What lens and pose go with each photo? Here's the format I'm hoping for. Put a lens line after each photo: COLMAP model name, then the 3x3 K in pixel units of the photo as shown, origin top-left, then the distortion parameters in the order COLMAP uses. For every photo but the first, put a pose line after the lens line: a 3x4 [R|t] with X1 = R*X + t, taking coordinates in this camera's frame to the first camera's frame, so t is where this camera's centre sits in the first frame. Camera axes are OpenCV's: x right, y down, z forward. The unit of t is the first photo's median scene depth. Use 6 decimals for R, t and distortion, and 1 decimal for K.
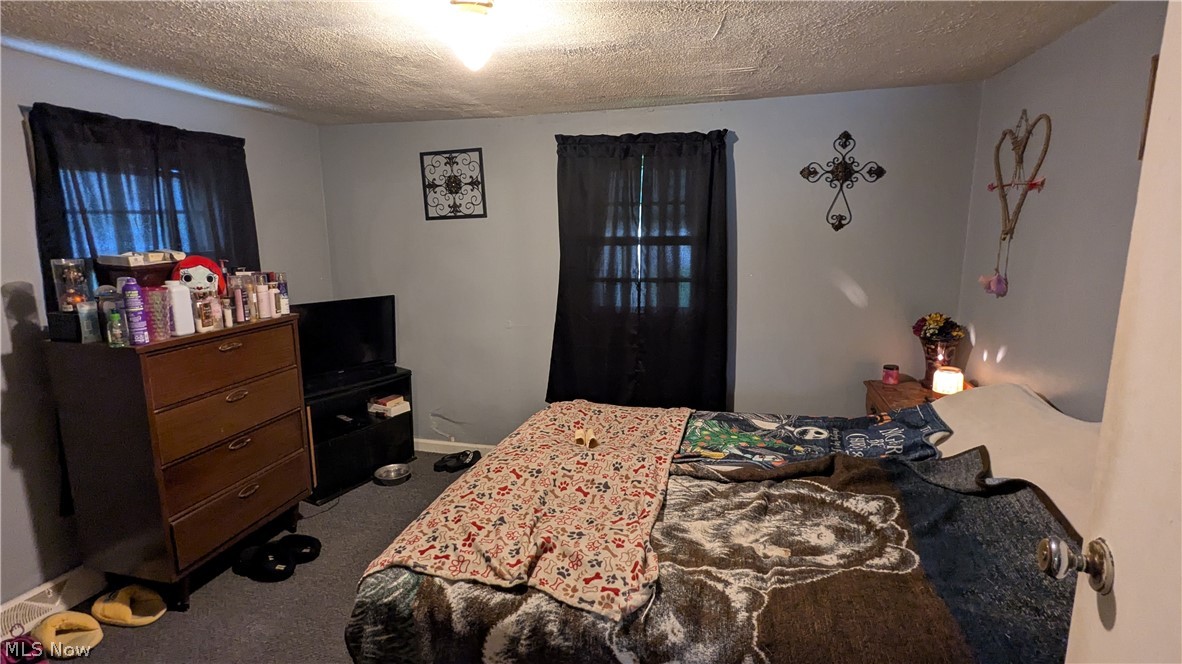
lens RADIAL K [[560.1, 0, 593.8], [0, 560.1, 330.3], [0, 0, 1]] dist [-0.001565, 0.001060]
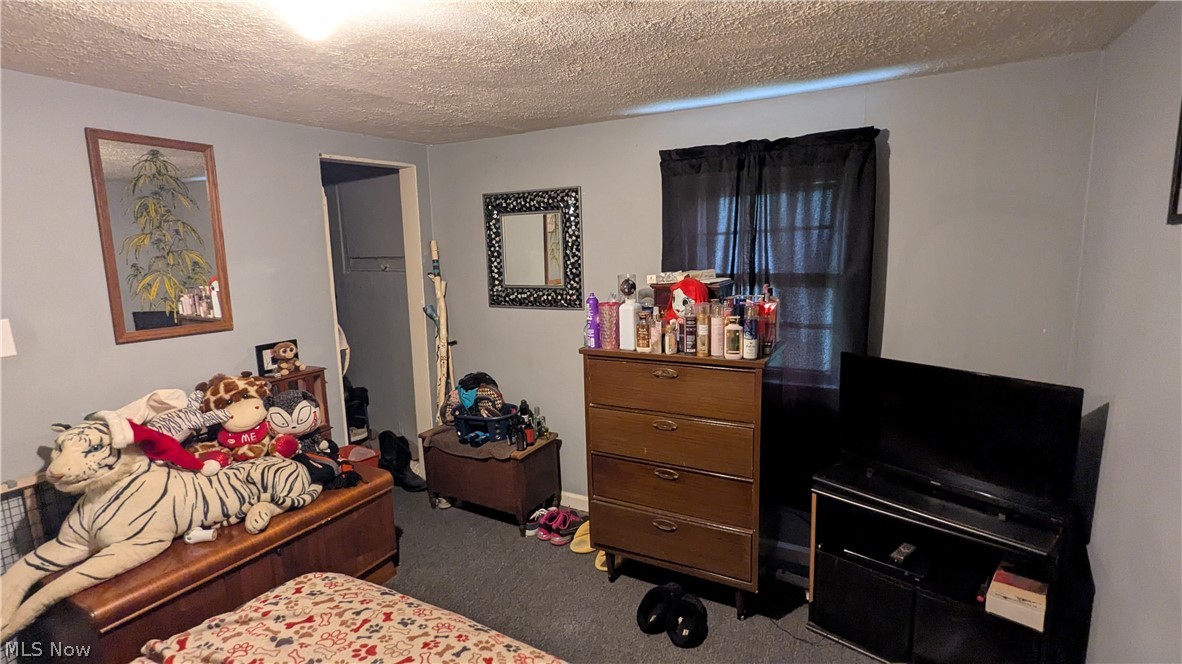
lens RADIAL K [[560.1, 0, 593.8], [0, 560.1, 330.3], [0, 0, 1]] dist [-0.001565, 0.001060]
pose [[-0.272237, 0.157481, -0.949256, 0.266401], [-0.150432, 0.967421, 0.203636, -0.207345], [0.950399, 0.198236, -0.239677, 1.036742]]
